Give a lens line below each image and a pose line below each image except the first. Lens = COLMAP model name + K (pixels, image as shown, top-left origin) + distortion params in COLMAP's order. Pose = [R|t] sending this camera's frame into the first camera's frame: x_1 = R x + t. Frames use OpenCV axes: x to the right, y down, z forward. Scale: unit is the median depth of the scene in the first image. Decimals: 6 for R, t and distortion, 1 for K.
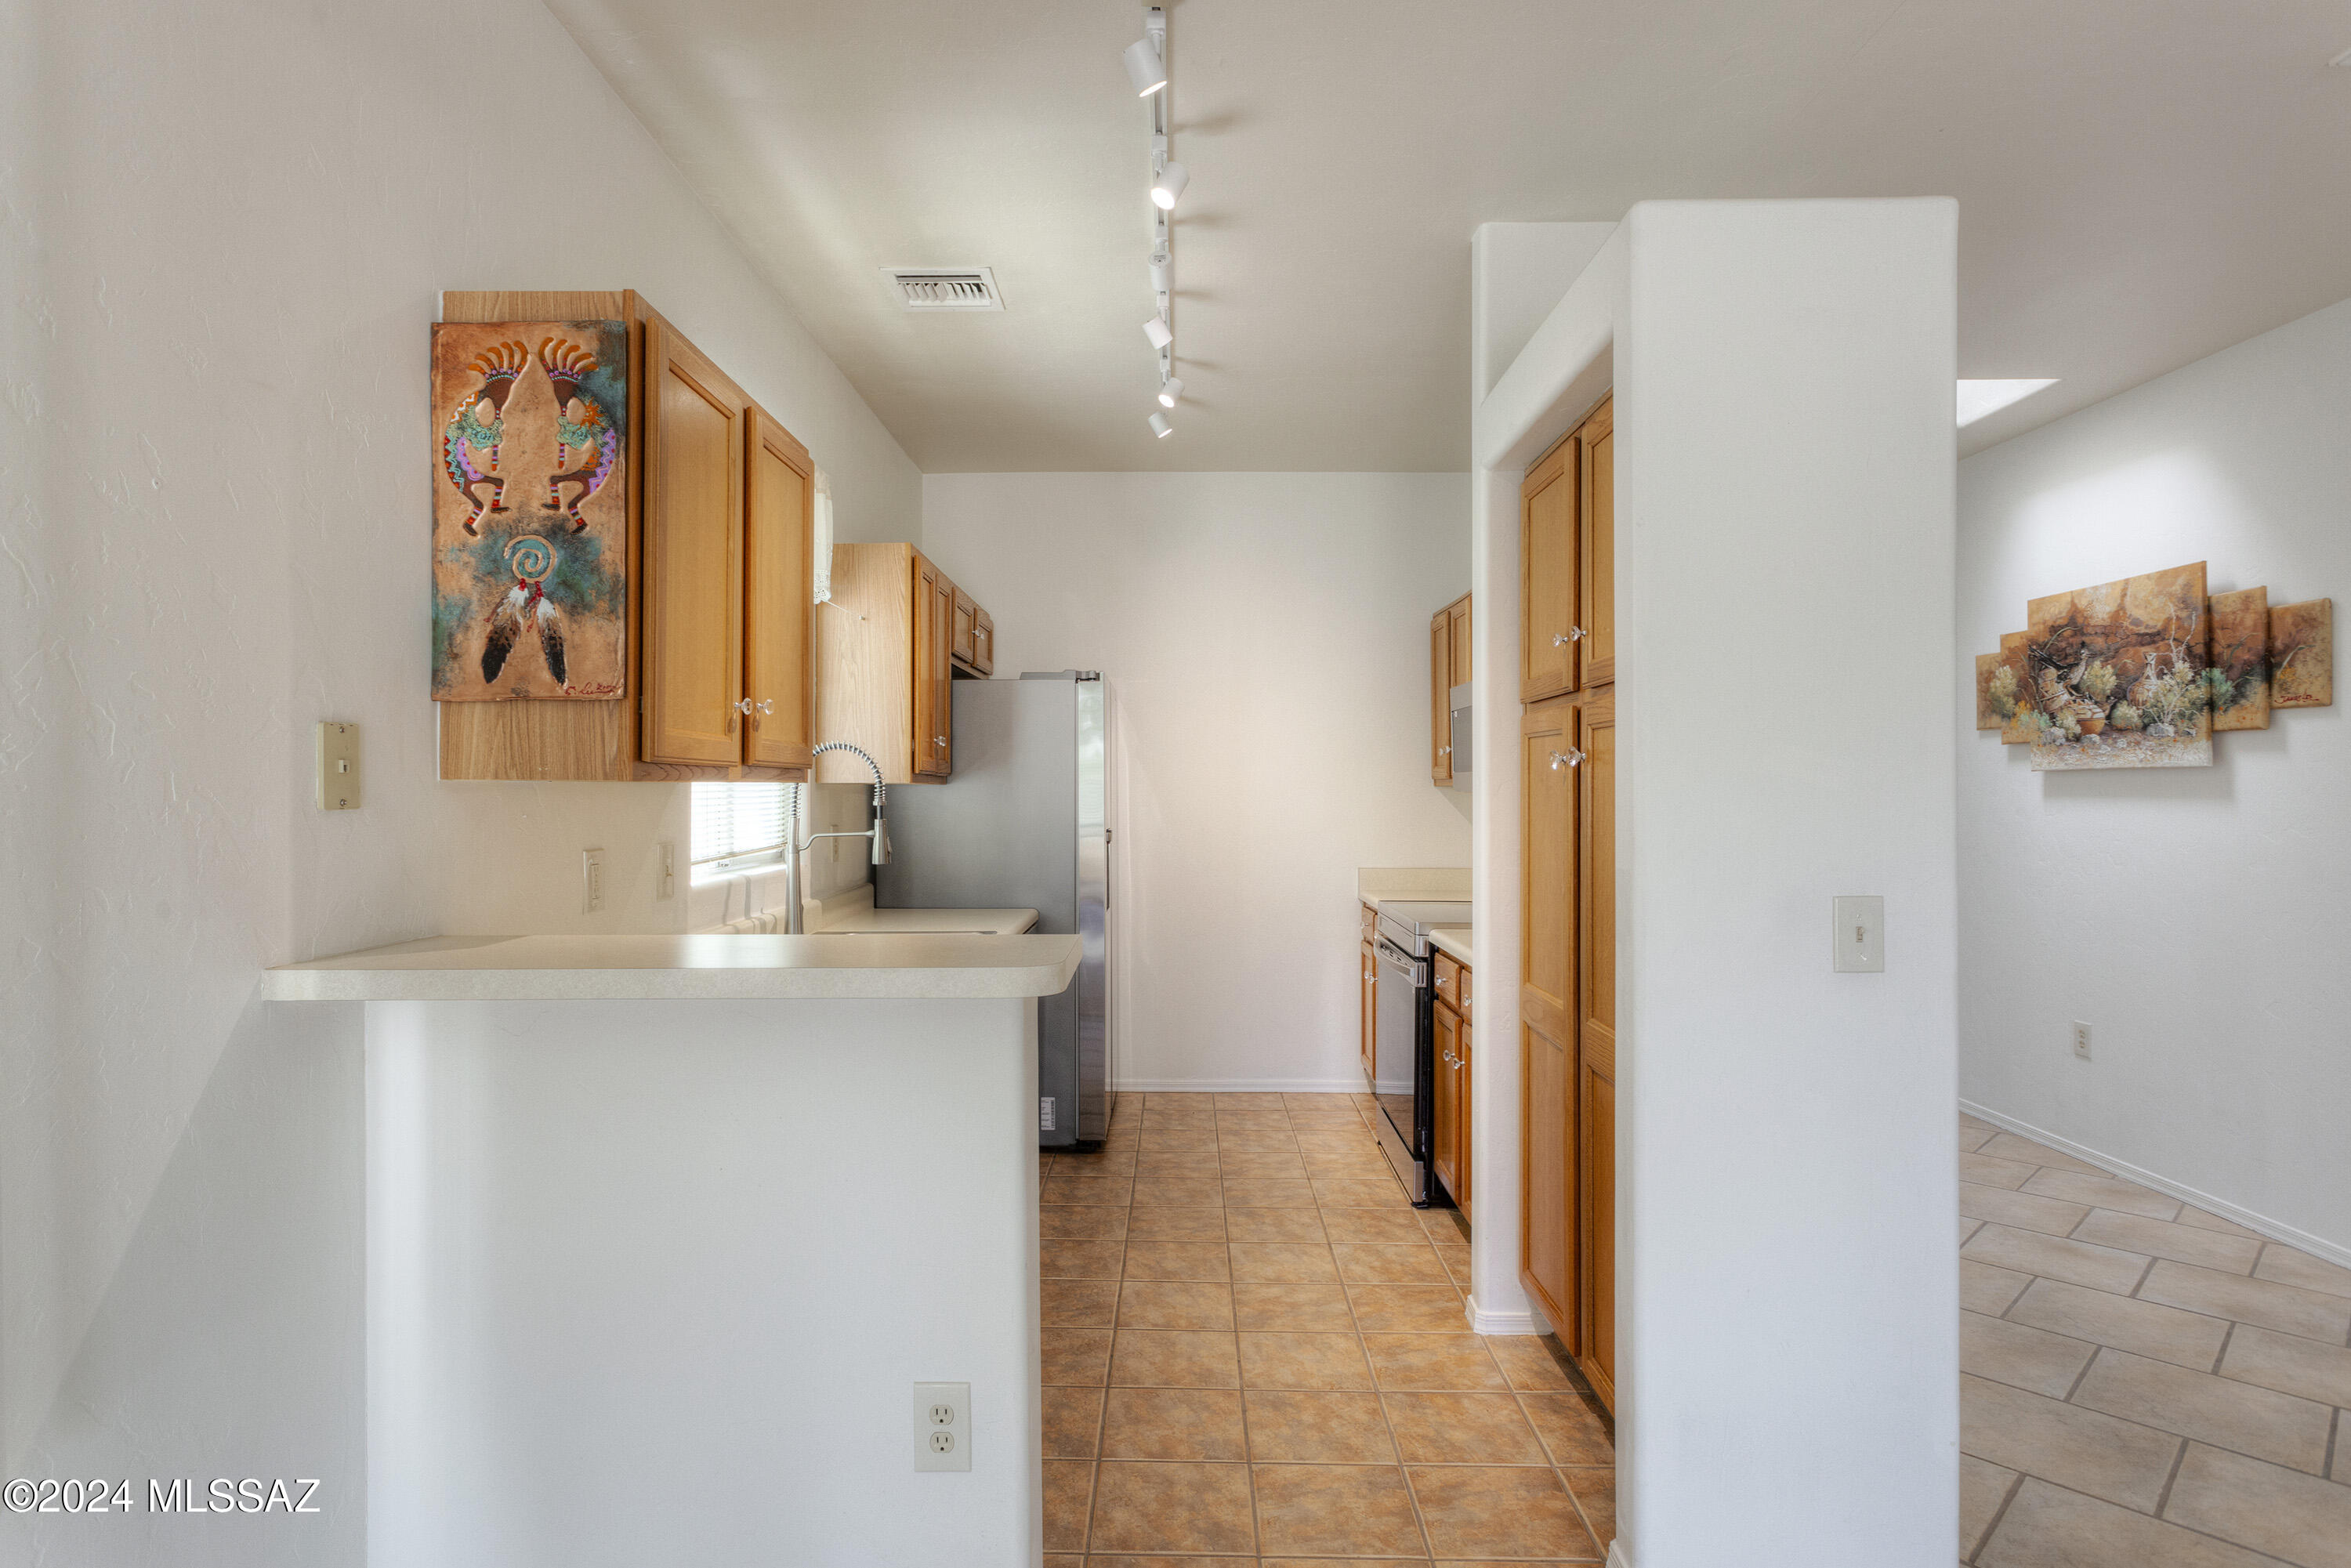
lens RADIAL K [[1218.1, 0, 1175.5], [0, 1218.1, 784.0], [0, 0, 1]] dist [-0.000718, -0.000154]
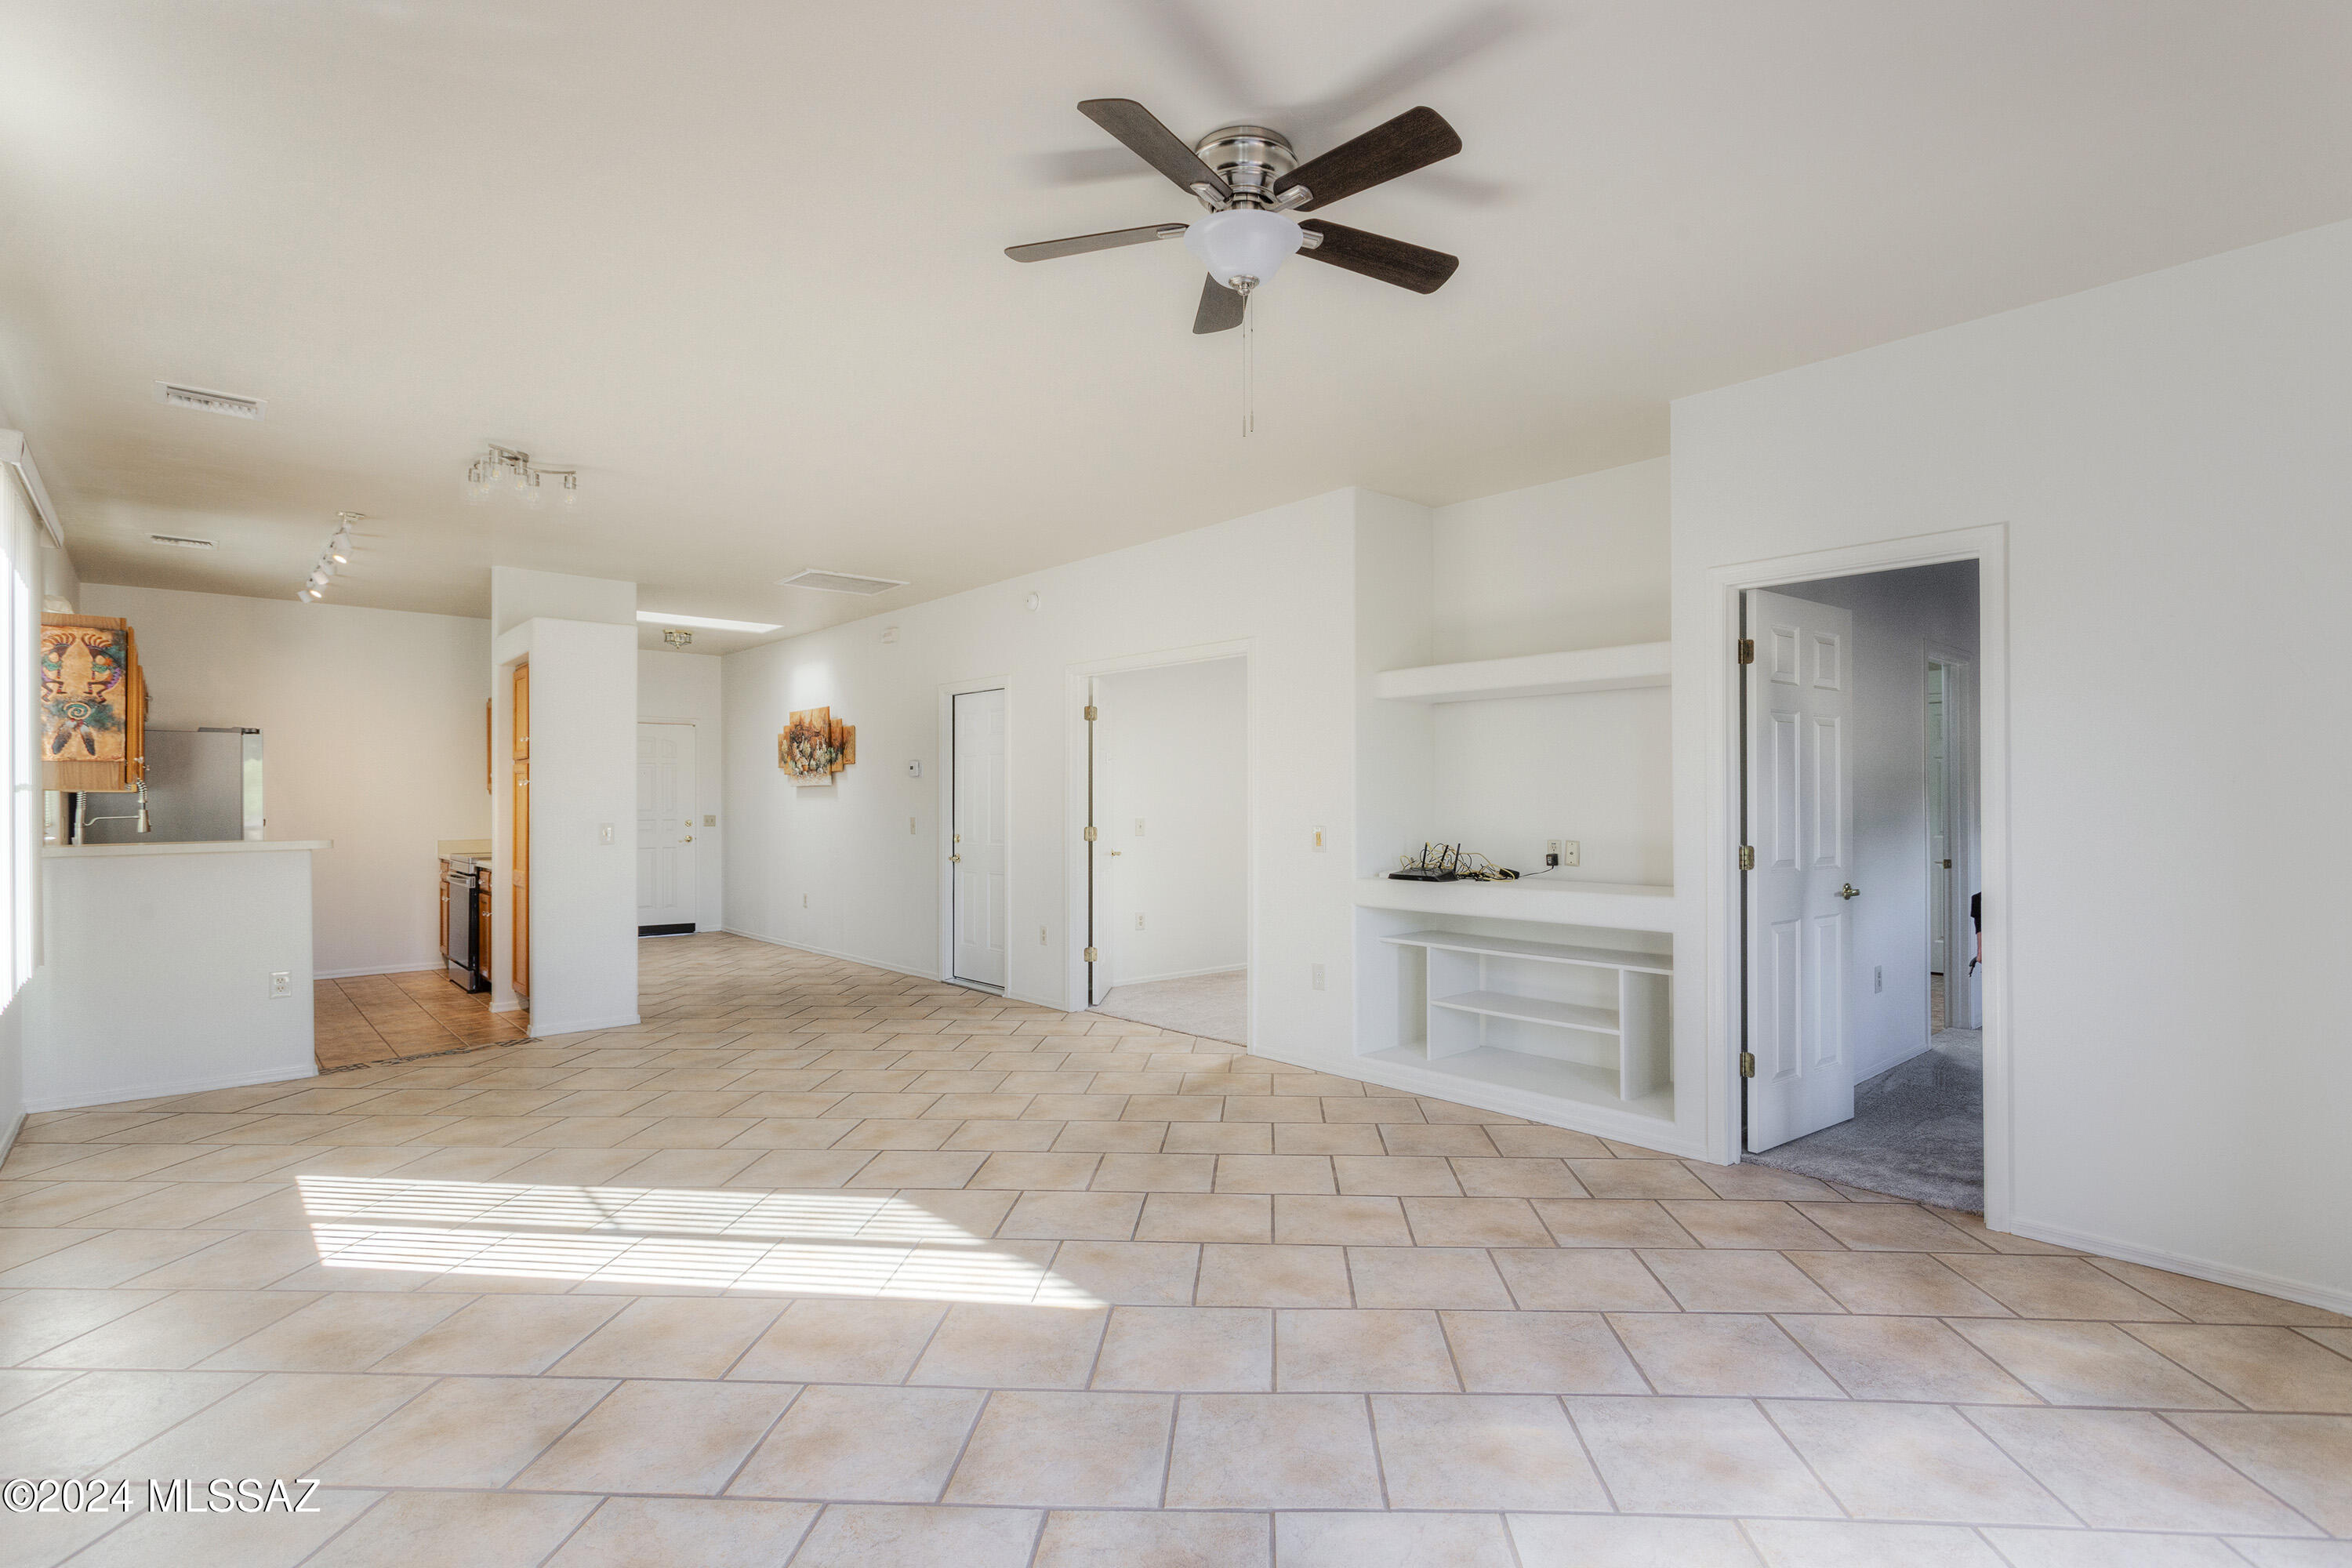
lens RADIAL K [[1116.4, 0, 1222.4], [0, 1116.4, 784.3], [0, 0, 1]] dist [0.002910, 0.000684]
pose [[0.728400, 0.004154, 0.685139, -0.242353], [0.002532, 0.999958, -0.008756, 0.009662], [-0.685147, 0.008113, 0.728359, -1.756518]]
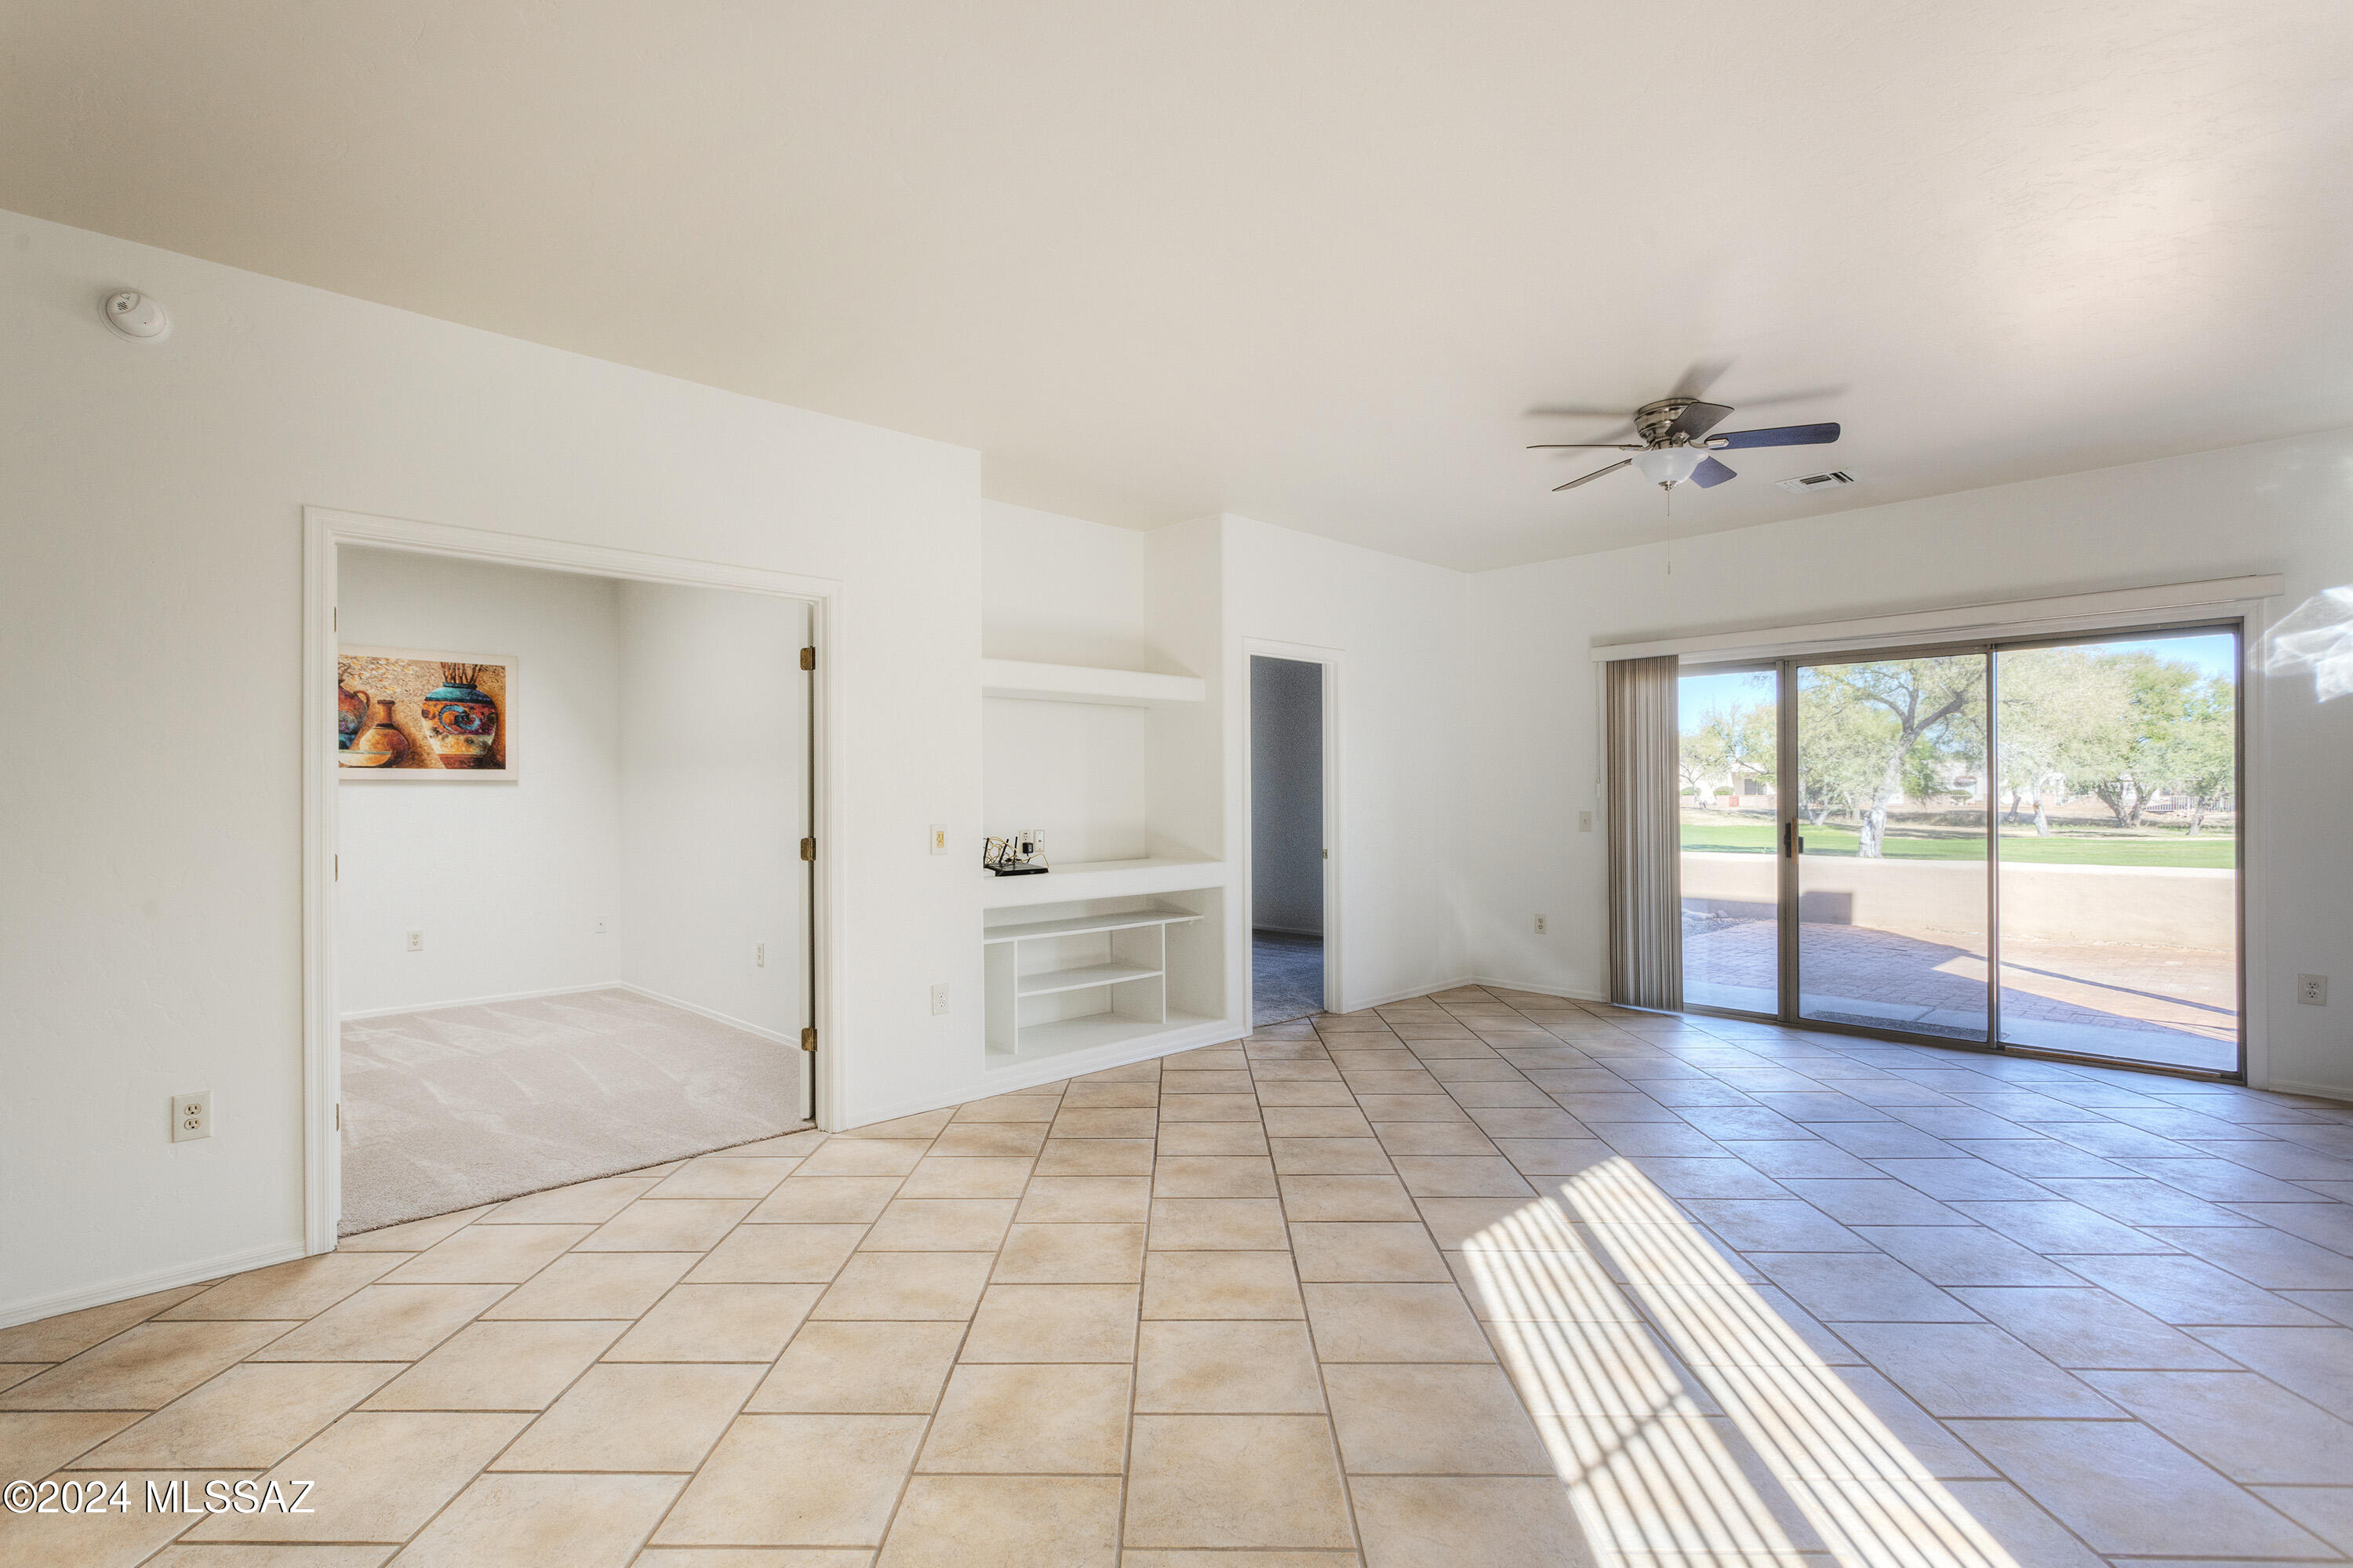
lens RADIAL K [[1113.5, 0, 1176.5], [0, 1113.5, 784.0], [0, 0, 1]] dist [-0.001558, 0.000071]
pose [[-0.698291, 0.007256, 0.715778, -0.230191], [0.003480, 0.999971, -0.006742, 0.016256], [-0.715806, -0.002217, -0.698296, 0.369090]]
